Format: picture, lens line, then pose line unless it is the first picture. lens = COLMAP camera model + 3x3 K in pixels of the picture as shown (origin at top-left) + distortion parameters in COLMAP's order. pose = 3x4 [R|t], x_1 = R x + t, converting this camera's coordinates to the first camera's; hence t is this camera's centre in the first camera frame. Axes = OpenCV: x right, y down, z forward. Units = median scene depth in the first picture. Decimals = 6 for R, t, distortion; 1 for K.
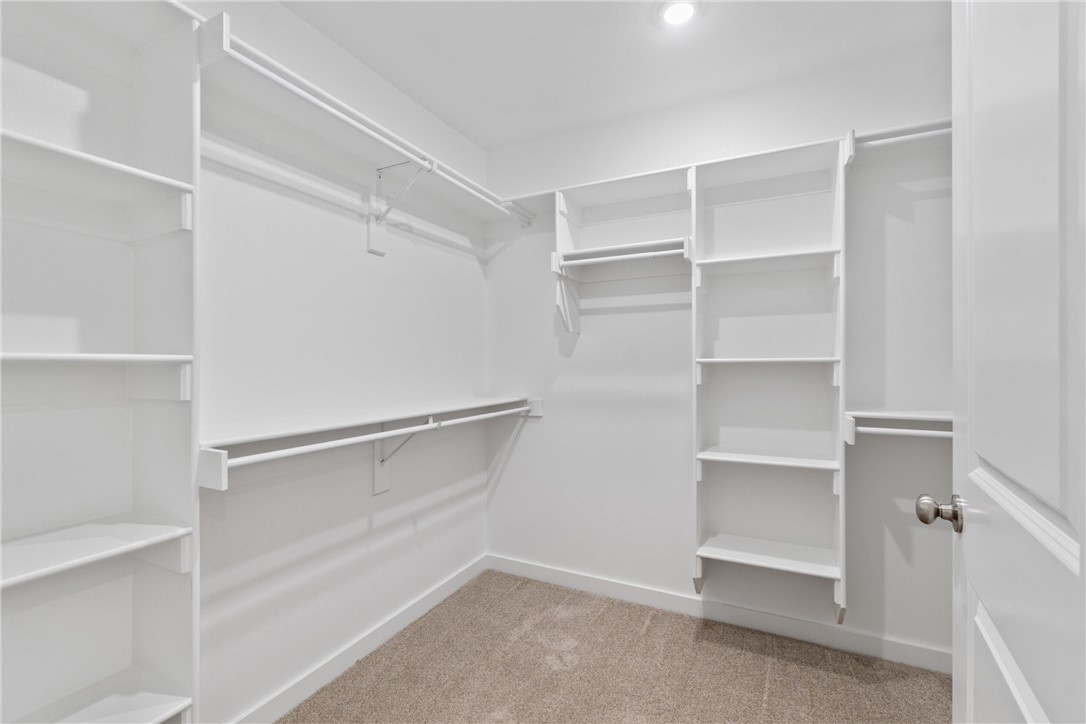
lens RADIAL K [[468.0, 0, 539.9], [0, 468.0, 362.9], [0, 0, 1]] dist [-0.001499, -0.000070]
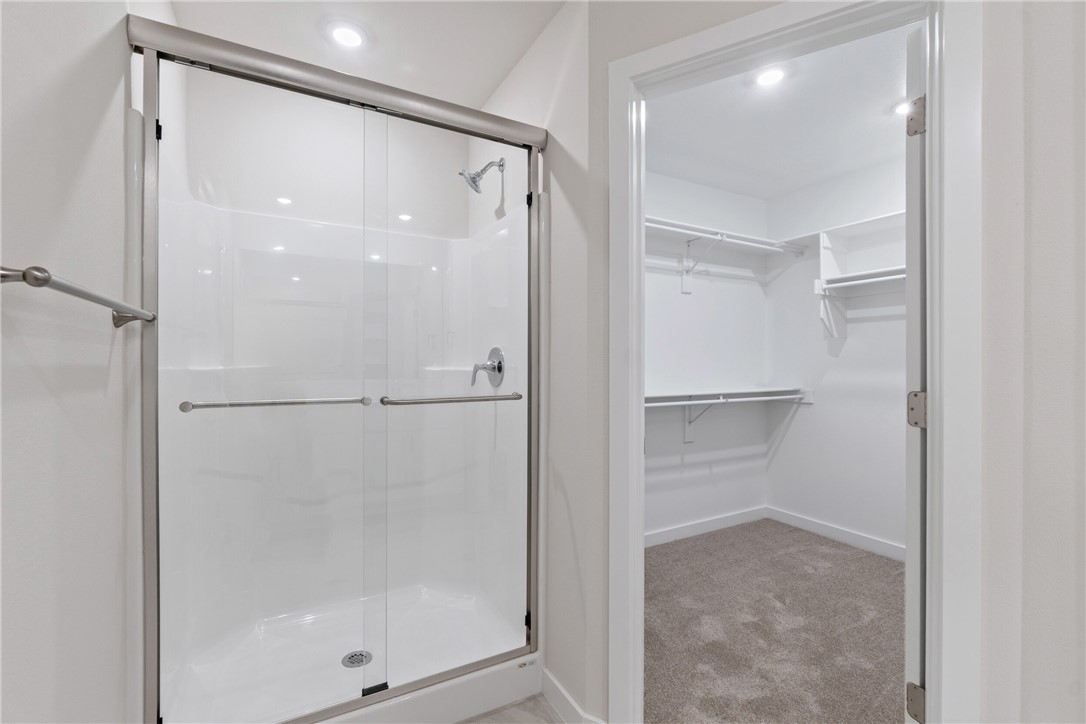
lens RADIAL K [[468.0, 0, 539.9], [0, 468.0, 362.9], [0, 0, 1]] dist [-0.001499, -0.000070]
pose [[0.820703, 0.004381, -0.571338, 0.141603], [-0.000512, 0.999976, 0.006932, -0.004775], [0.571354, -0.005397, 0.820686, -0.549424]]
